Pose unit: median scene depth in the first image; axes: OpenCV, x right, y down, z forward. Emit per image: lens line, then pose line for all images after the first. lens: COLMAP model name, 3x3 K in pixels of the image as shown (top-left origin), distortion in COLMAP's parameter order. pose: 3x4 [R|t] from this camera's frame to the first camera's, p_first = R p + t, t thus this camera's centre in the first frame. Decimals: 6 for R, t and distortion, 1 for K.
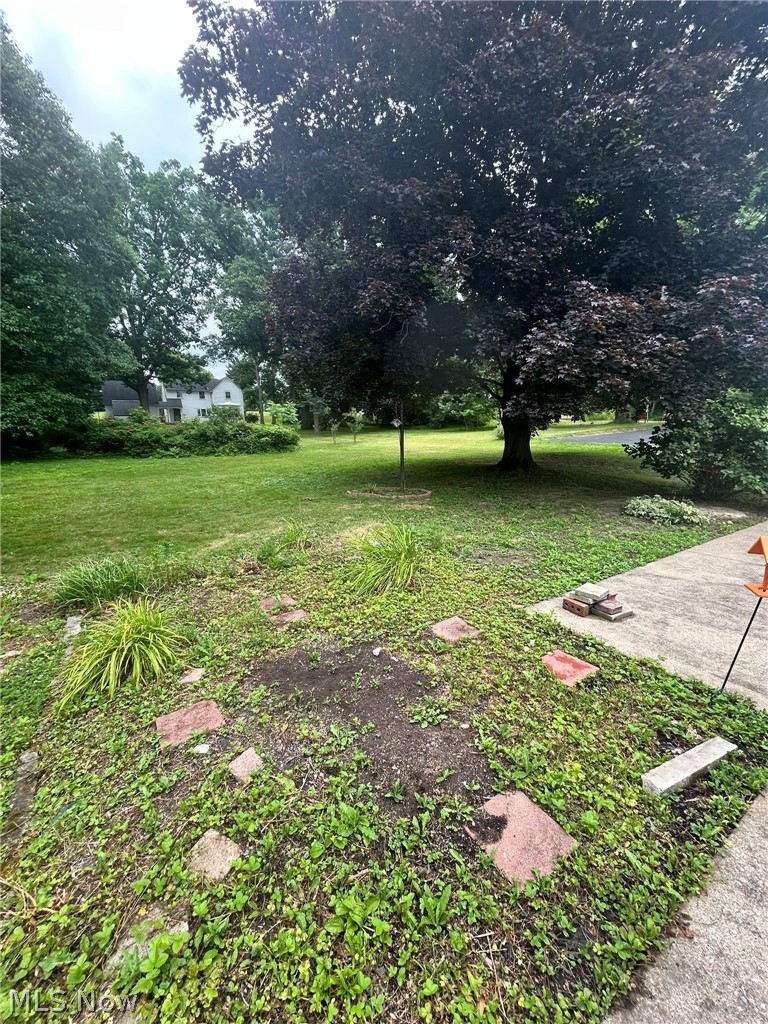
lens RADIAL K [[411.4, 0, 387.1], [0, 411.4, 513.2], [0, 0, 1]] dist [-0.002786, 0.000734]
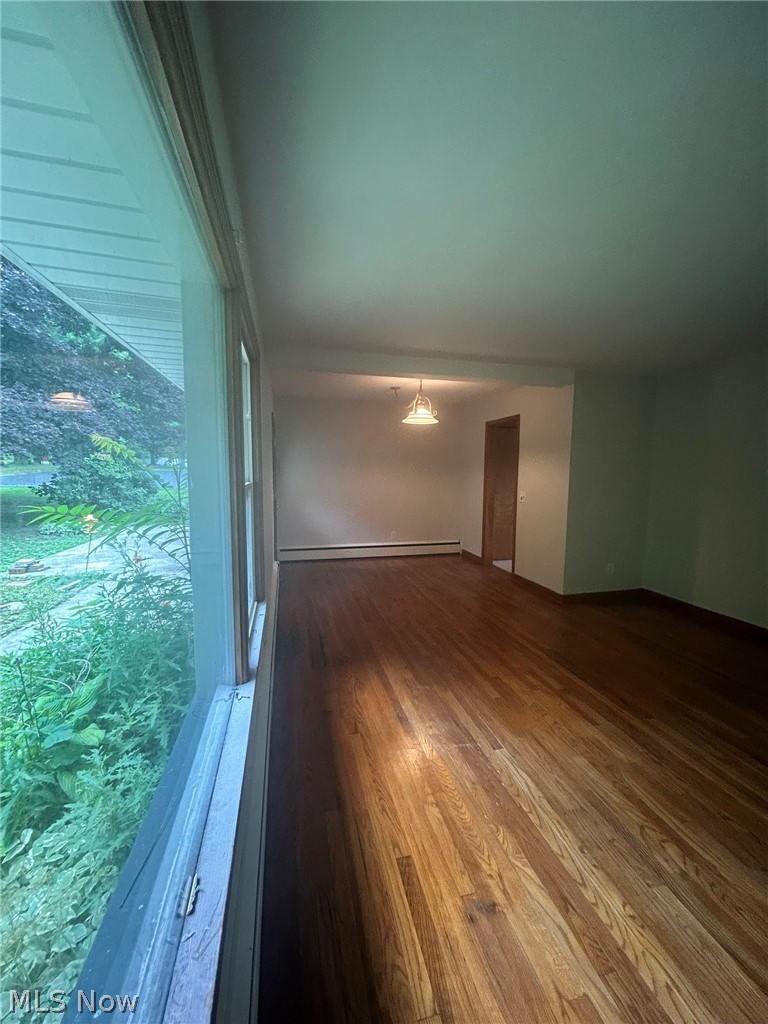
lens RADIAL K [[411.4, 0, 389.2], [0, 411.4, 511.6], [0, 0, 1]] dist [-0.002786, 0.000734]
pose [[0.332703, -0.084687, 0.939222, -0.268456], [0.174384, 0.984308, 0.026979, 0.072237], [-0.926768, 0.154809, 0.342250, -0.475422]]
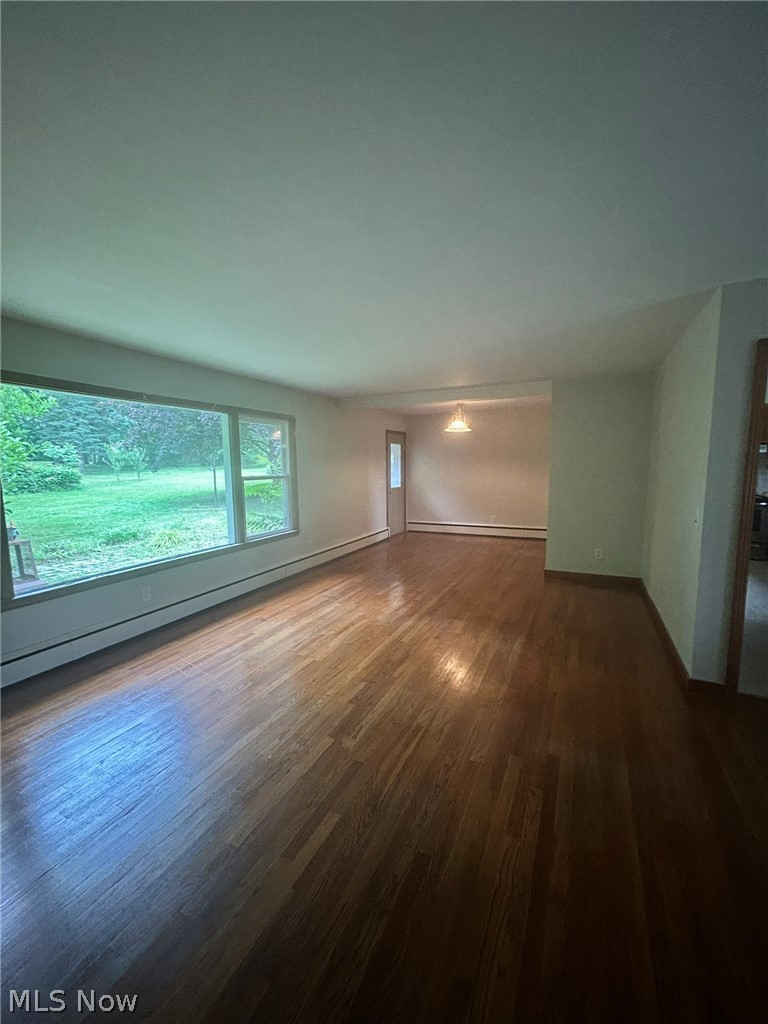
lens RADIAL K [[411.4, 0, 383.8], [0, 411.4, 518.9], [0, 0, 1]] dist [-0.002786, 0.000734]
pose [[0.859184, -0.074438, 0.506222, -0.241360], [0.107534, 0.993534, -0.036417, 0.133164], [-0.500238, 0.085725, 0.861634, -0.821548]]
